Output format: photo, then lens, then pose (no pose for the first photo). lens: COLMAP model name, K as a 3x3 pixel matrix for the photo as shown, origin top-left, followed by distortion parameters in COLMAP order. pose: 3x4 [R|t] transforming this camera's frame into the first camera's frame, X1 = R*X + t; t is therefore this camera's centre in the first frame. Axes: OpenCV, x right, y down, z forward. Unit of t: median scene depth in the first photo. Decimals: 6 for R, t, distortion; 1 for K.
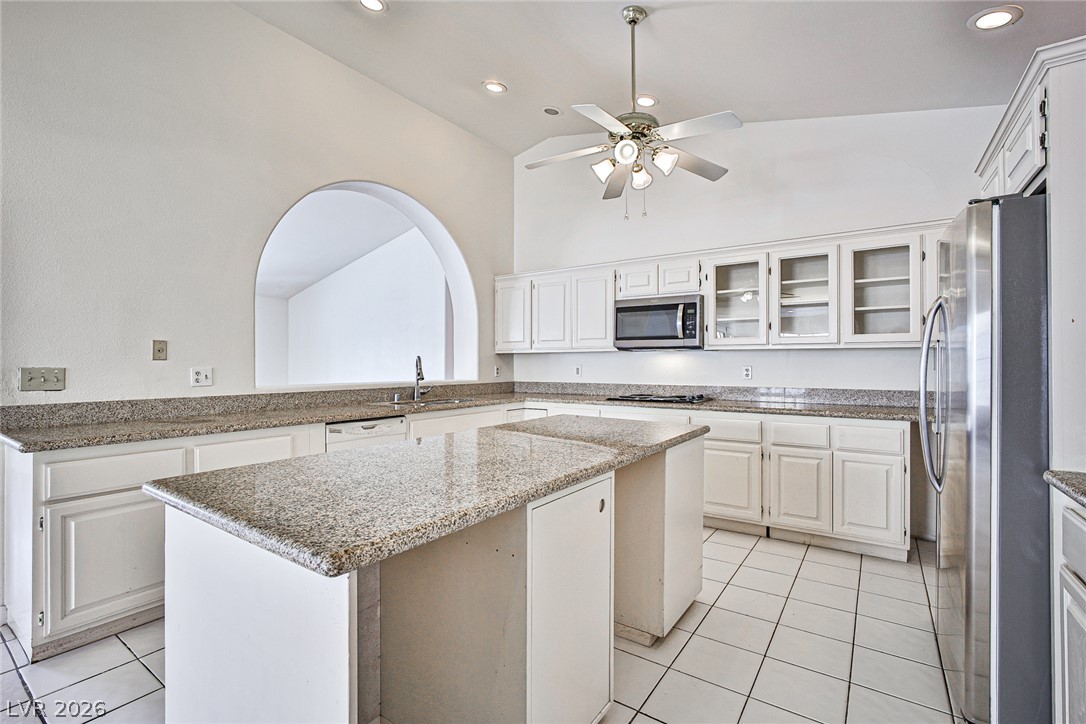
lens RADIAL K [[491.5, 0, 542.3], [0, 491.5, 362.0], [0, 0, 1]] dist [-0.030022, 0.011597]
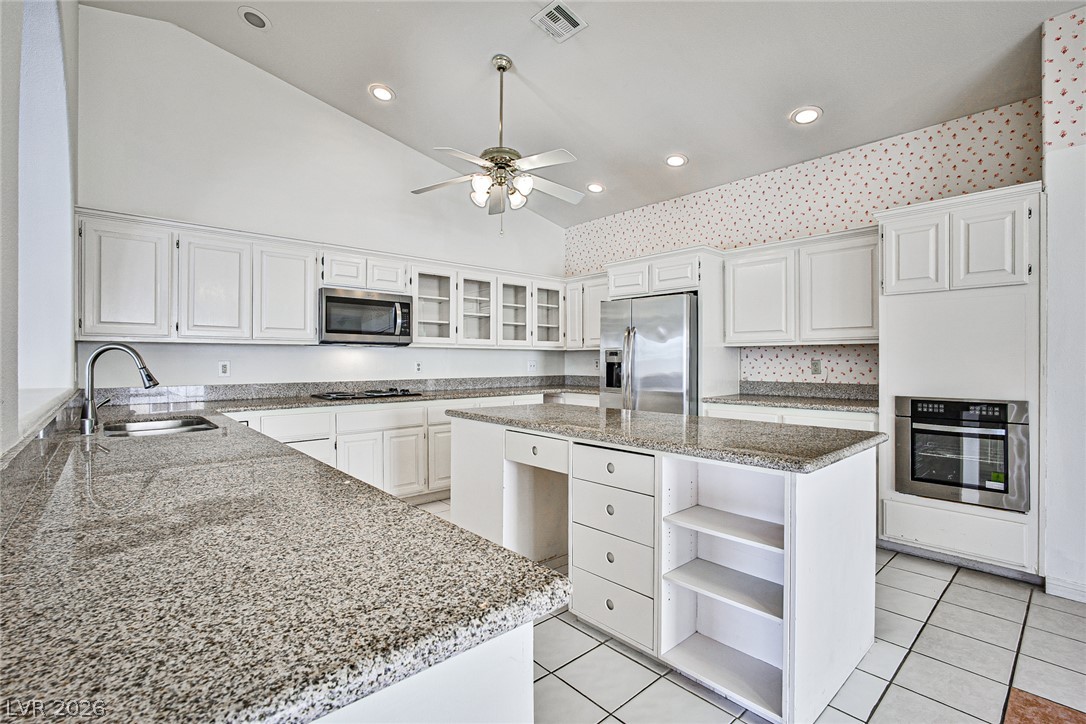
lens RADIAL K [[491.5, 0, 547.5], [0, 491.5, 365.5], [0, 0, 1]] dist [-0.030022, 0.011597]
pose [[0.229435, -0.009845, 0.973274, -0.767763], [-0.003274, 0.999935, 0.010886, 0.005452], [-0.973318, -0.005684, 0.229388, 0.491339]]
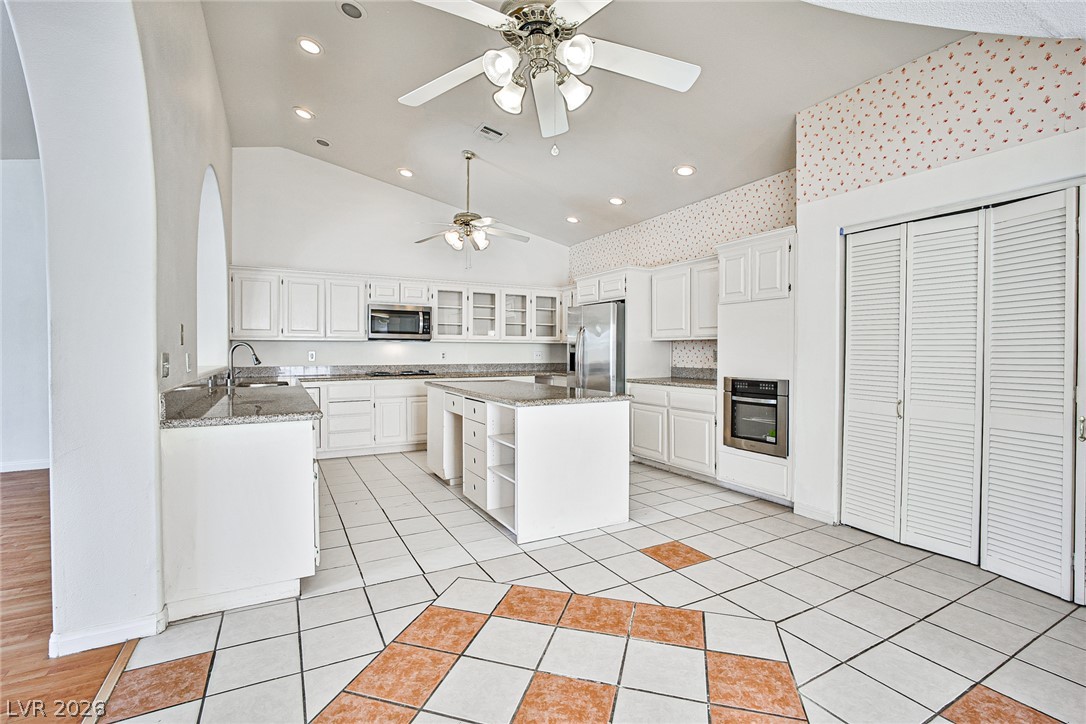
lens RADIAL K [[491.5, 0, 558.2], [0, 491.5, 354.5], [0, 0, 1]] dist [-0.030022, 0.011597]
pose [[0.423540, -0.004823, 0.905864, -1.055595], [-0.003736, 0.999968, 0.007071, 0.004898], [-0.905869, -0.006379, 0.423509, -0.053115]]
